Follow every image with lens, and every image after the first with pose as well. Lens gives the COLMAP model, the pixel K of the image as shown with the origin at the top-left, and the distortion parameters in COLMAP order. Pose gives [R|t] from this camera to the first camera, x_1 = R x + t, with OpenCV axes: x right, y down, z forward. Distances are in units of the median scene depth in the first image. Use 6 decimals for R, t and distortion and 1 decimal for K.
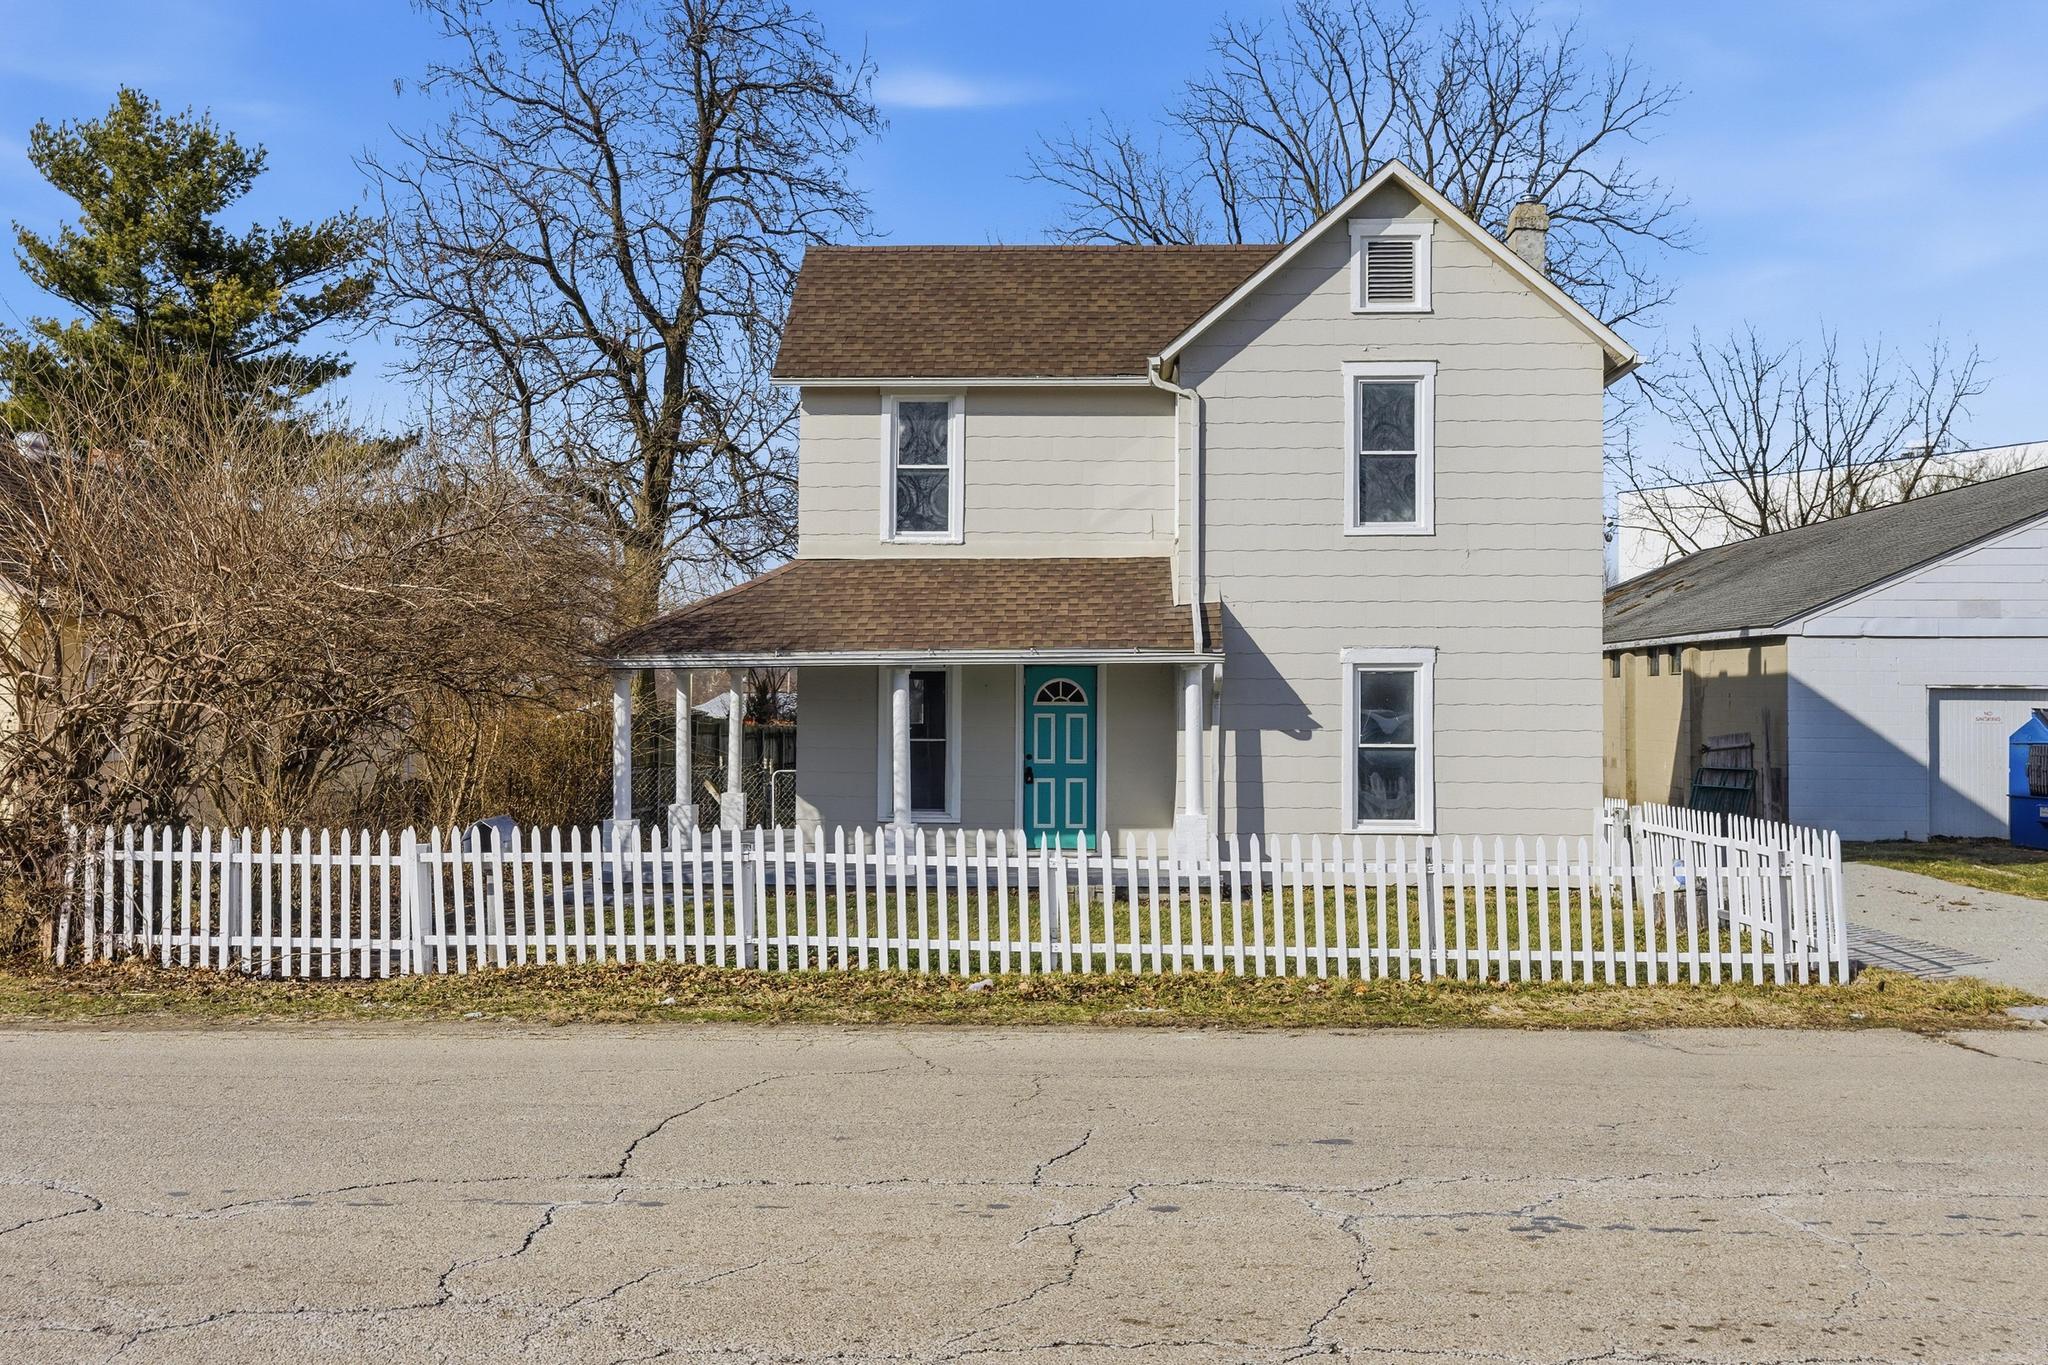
lens RADIAL K [[1897.9, 0, 1024.0], [0, 1897.9, 682.5], [0, 0, 1]] dist [0.009819, 0.016100]
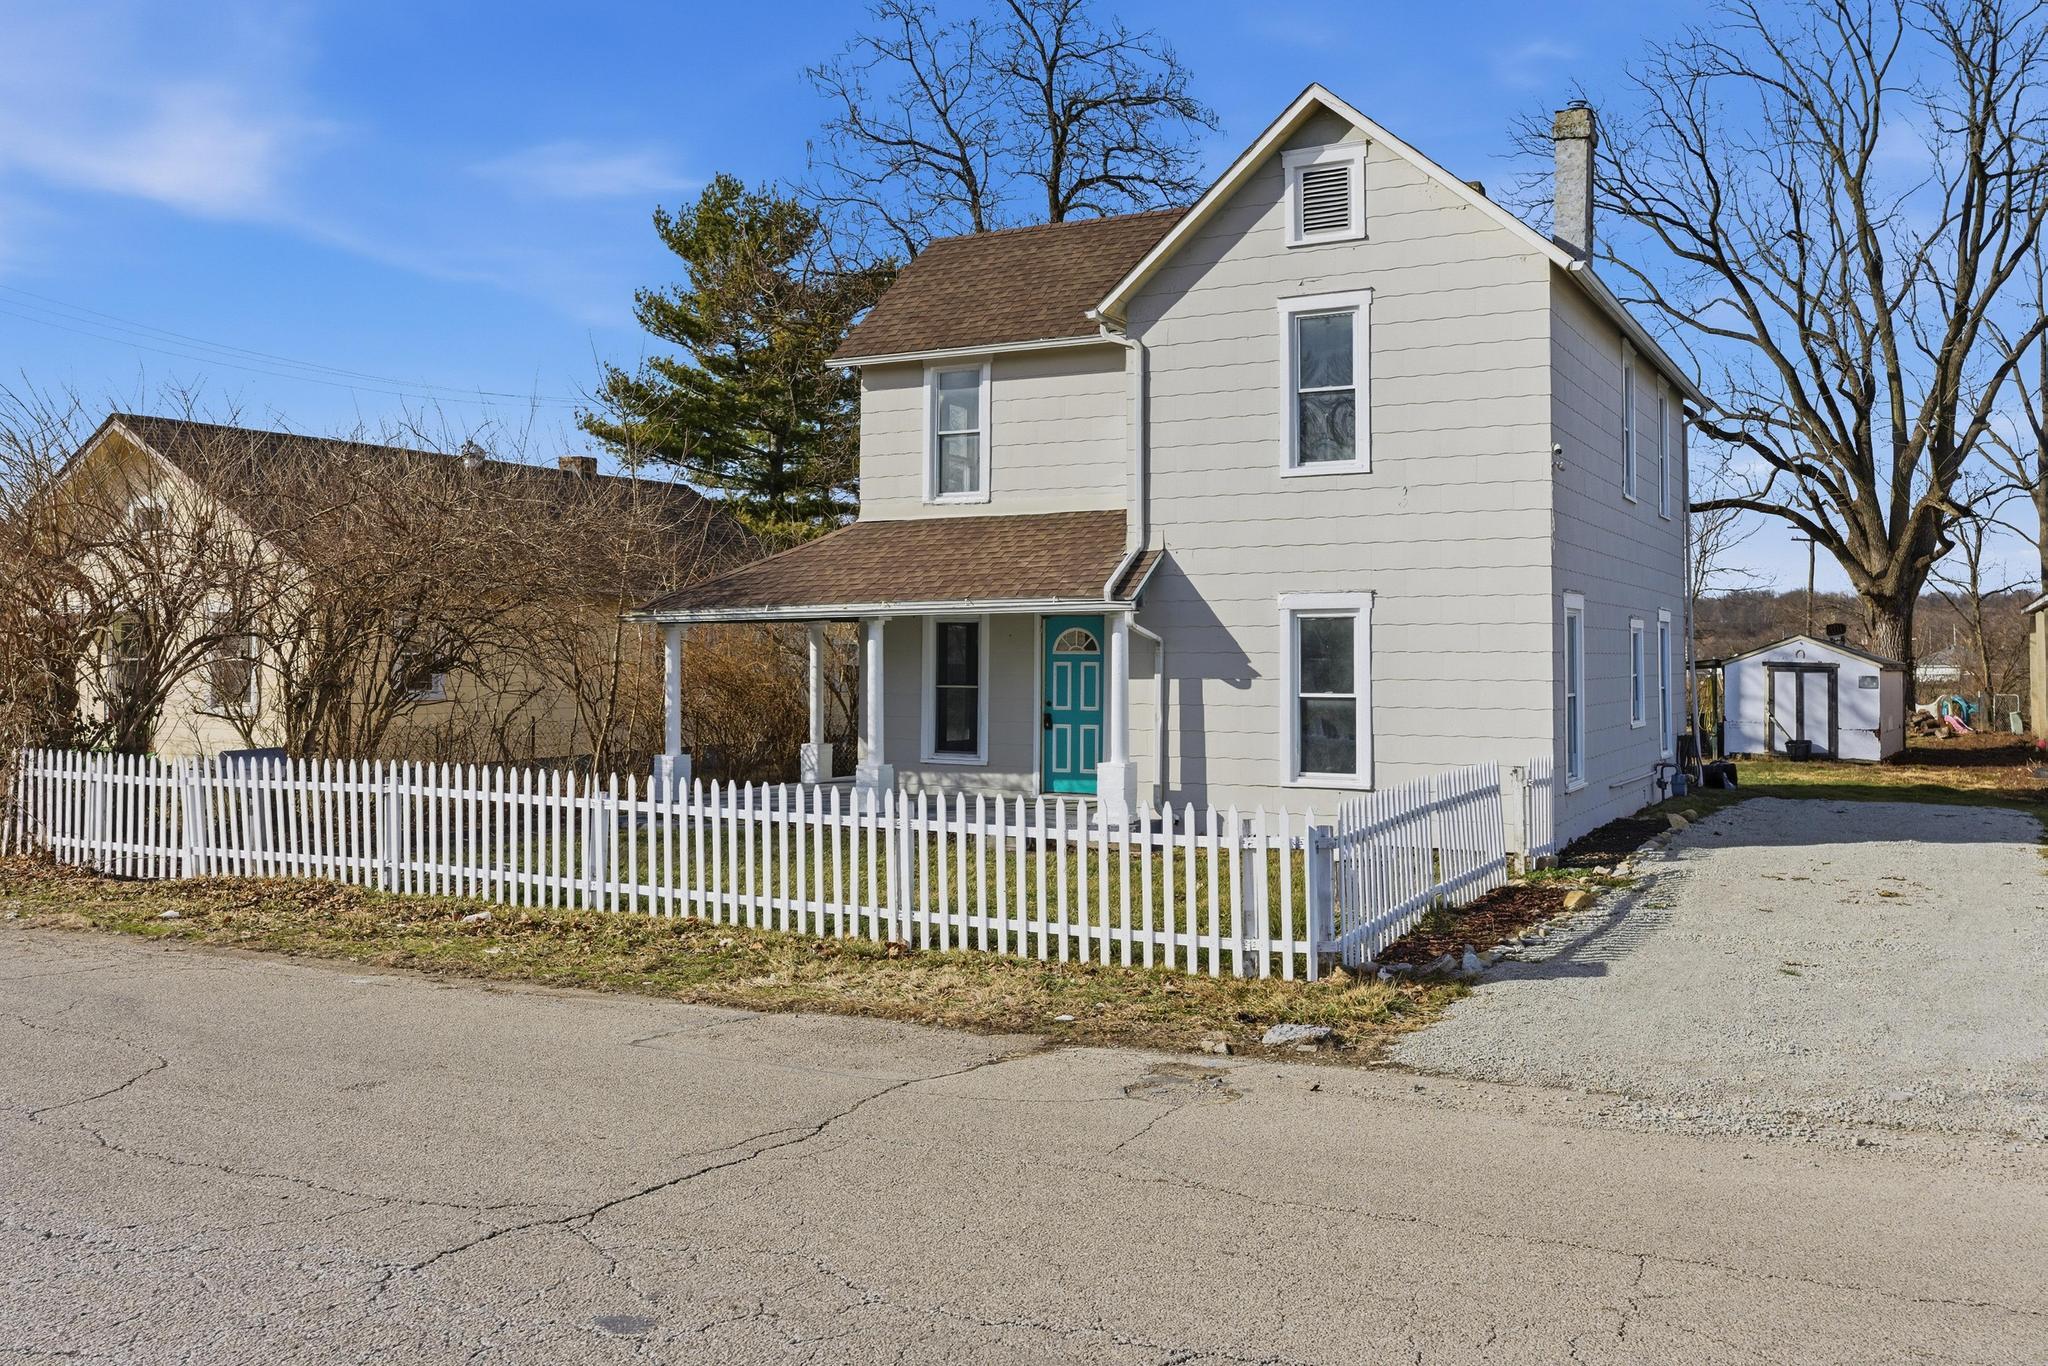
lens RADIAL K [[1663.6, 0, 1065.7], [0, 1663.6, 589.7], [0, 0, 1]] dist [0.004094, 0.005607]
pose [[0.909055, -0.018531, -0.416263, 0.420434], [0.006250, 0.999505, -0.030847, 0.005232], [0.416629, 0.025440, 0.908721, 0.186231]]
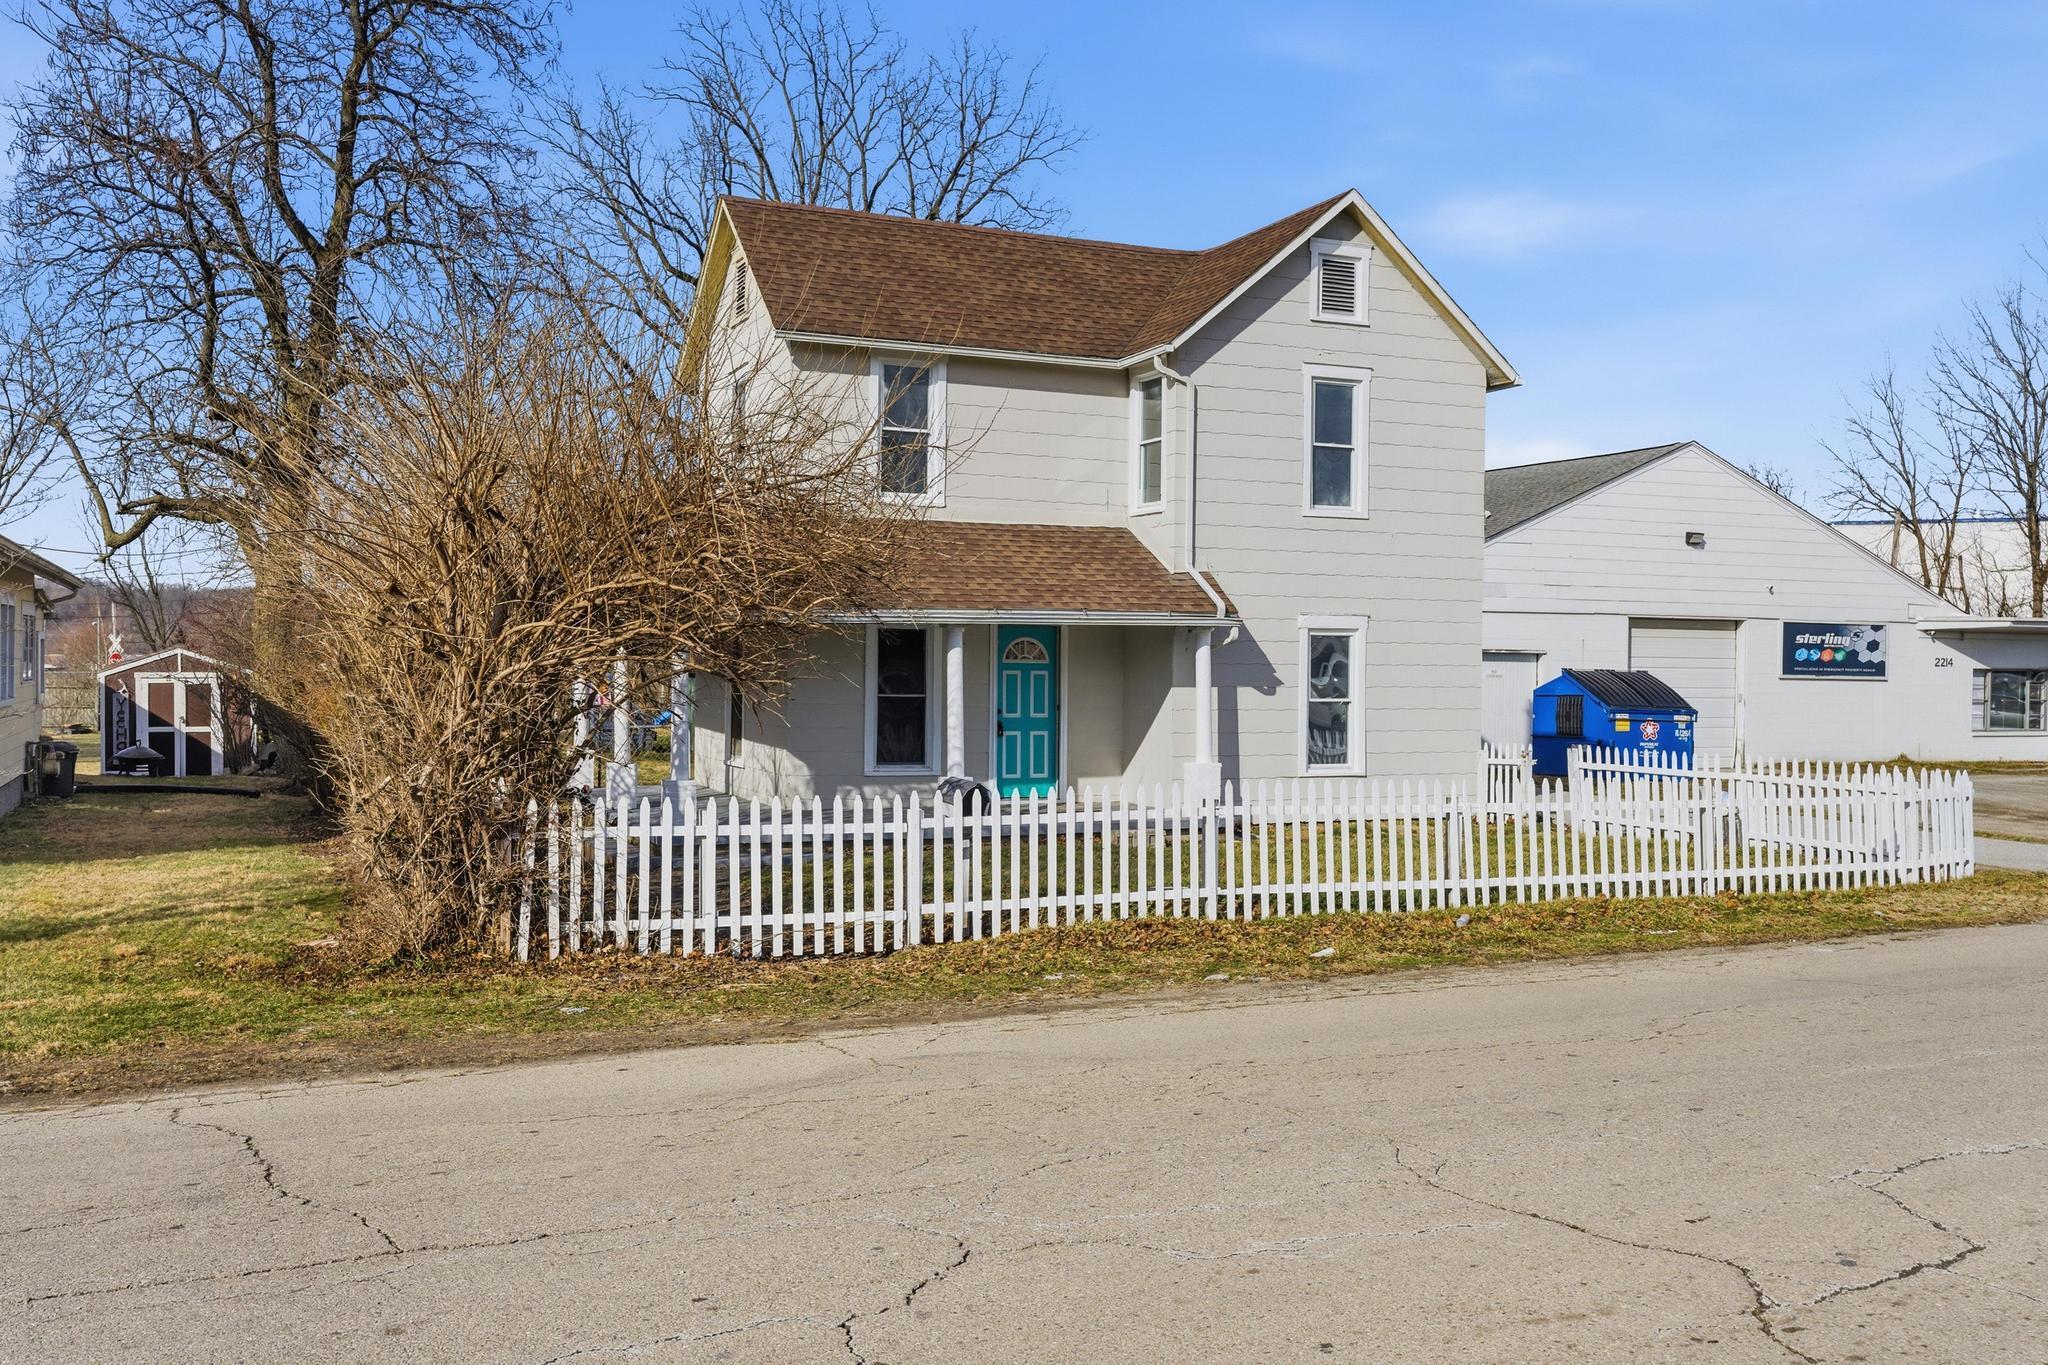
lens RADIAL K [[1754.3, 0, 1024.0], [0, 1754.3, 682.5], [0, 0, 1]] dist [0.010093, 0.005373]
pose [[0.896942, 0.000507, 0.442148, -0.447224], [-0.012090, 0.999654, 0.023381, -0.000029], [-0.441983, -0.026317, 0.896637, 0.126169]]
